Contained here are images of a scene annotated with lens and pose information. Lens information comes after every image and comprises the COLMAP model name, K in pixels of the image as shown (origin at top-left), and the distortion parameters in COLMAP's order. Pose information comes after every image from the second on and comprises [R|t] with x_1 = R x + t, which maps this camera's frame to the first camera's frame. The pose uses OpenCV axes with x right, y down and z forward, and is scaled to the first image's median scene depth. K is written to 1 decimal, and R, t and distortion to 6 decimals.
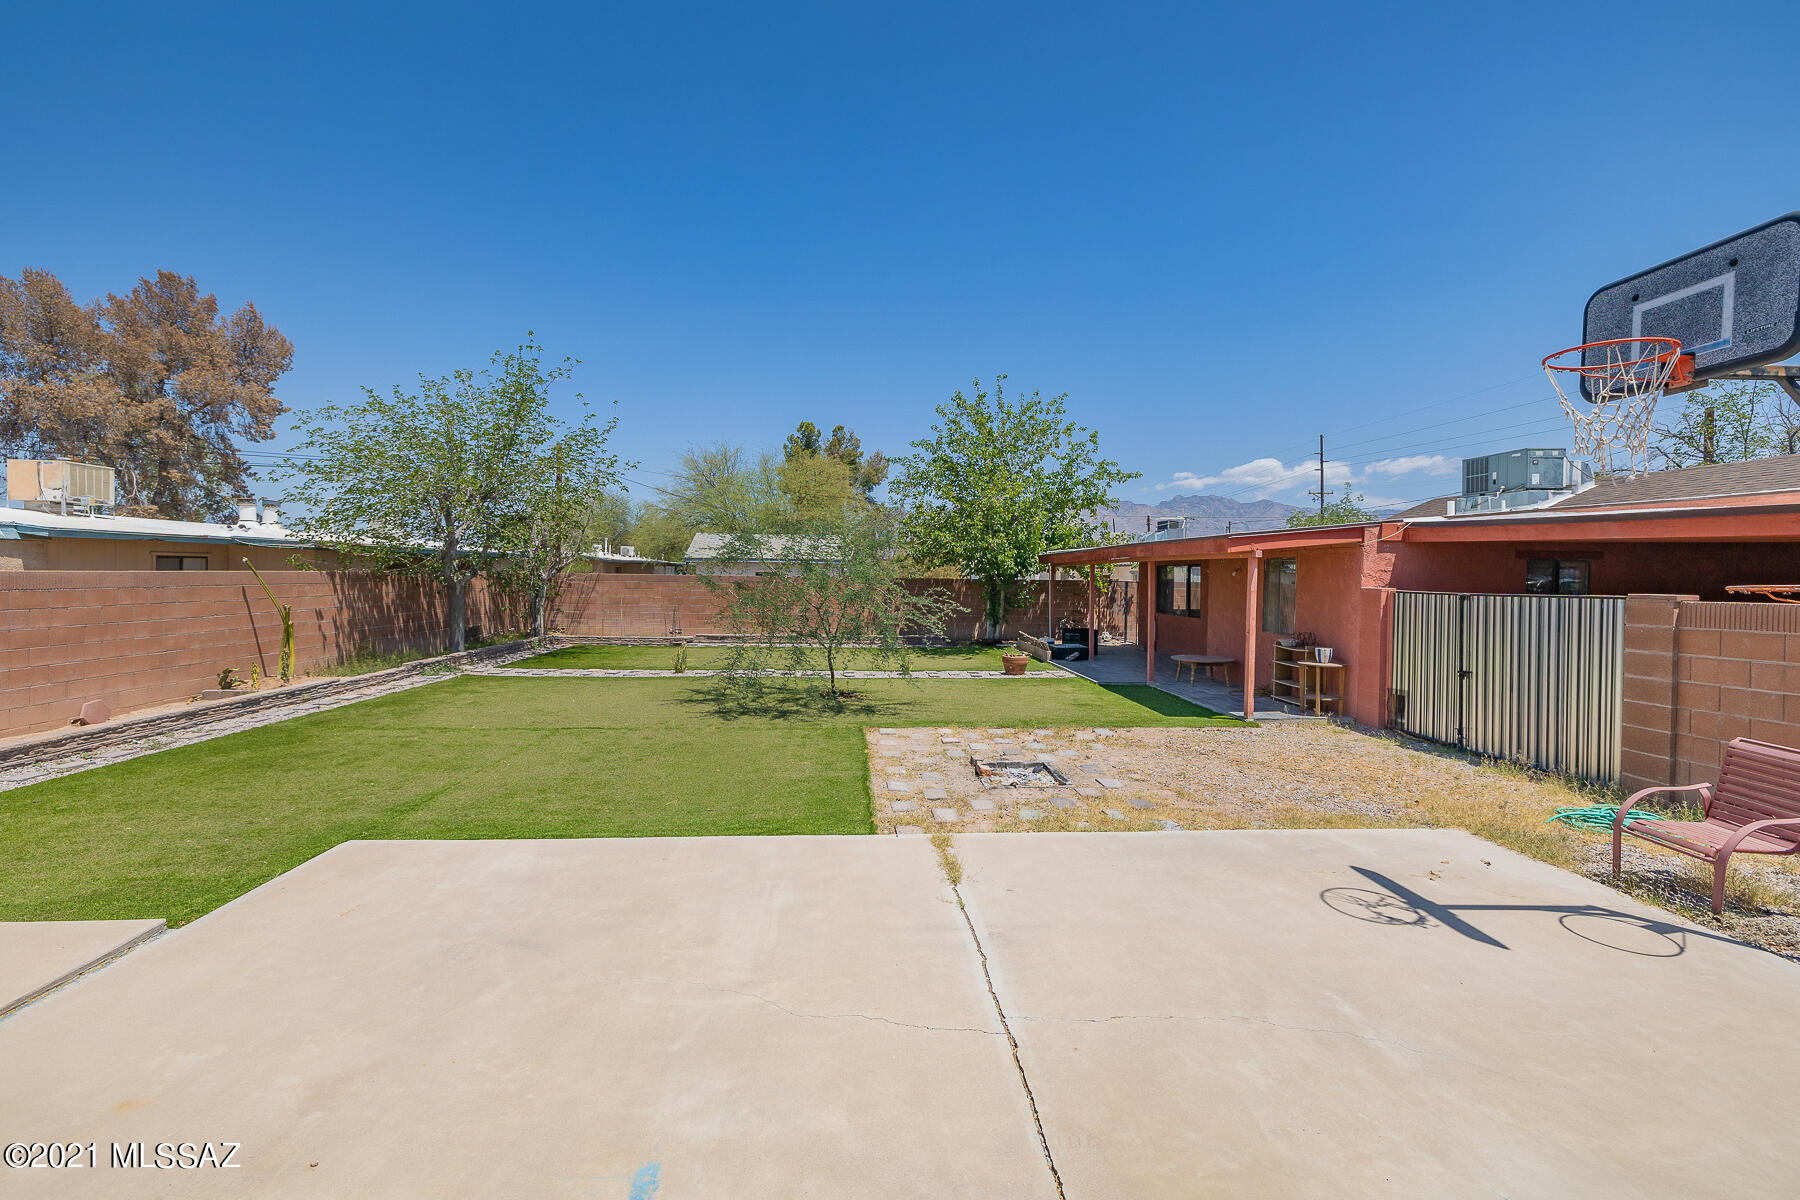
lens RADIAL K [[688.9, 0, 900.0], [0, 688.9, 600.0], [0, 0, 1]] dist [0.000244, -0.000011]
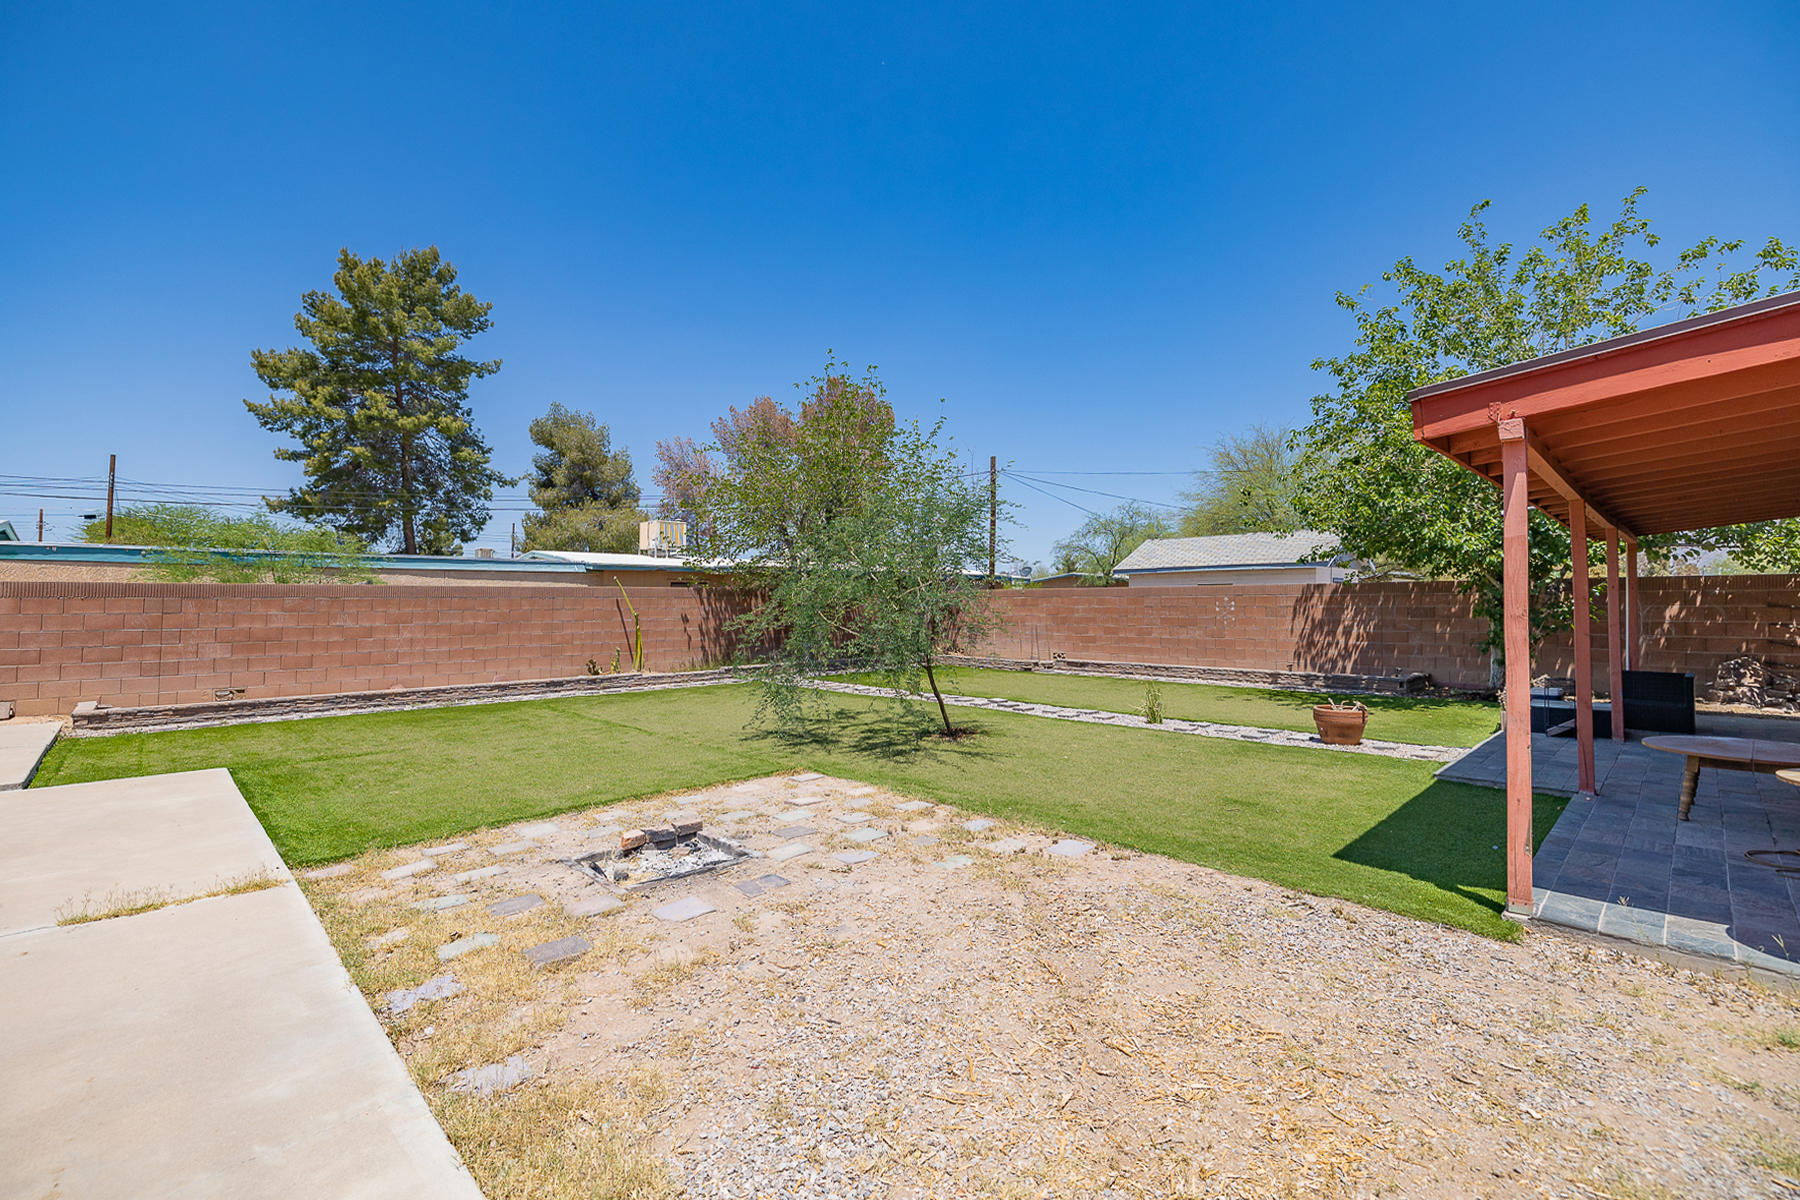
lens RADIAL K [[783.9, 0, 900.0], [0, 783.9, 600.0], [0, 0, 1]] dist [0.000911, 0.000249]
pose [[0.657076, -0.019260, -0.753578, 0.556928], [-0.013582, 0.999209, -0.037380, 0.033228], [0.753702, 0.034796, 0.656295, 0.467894]]
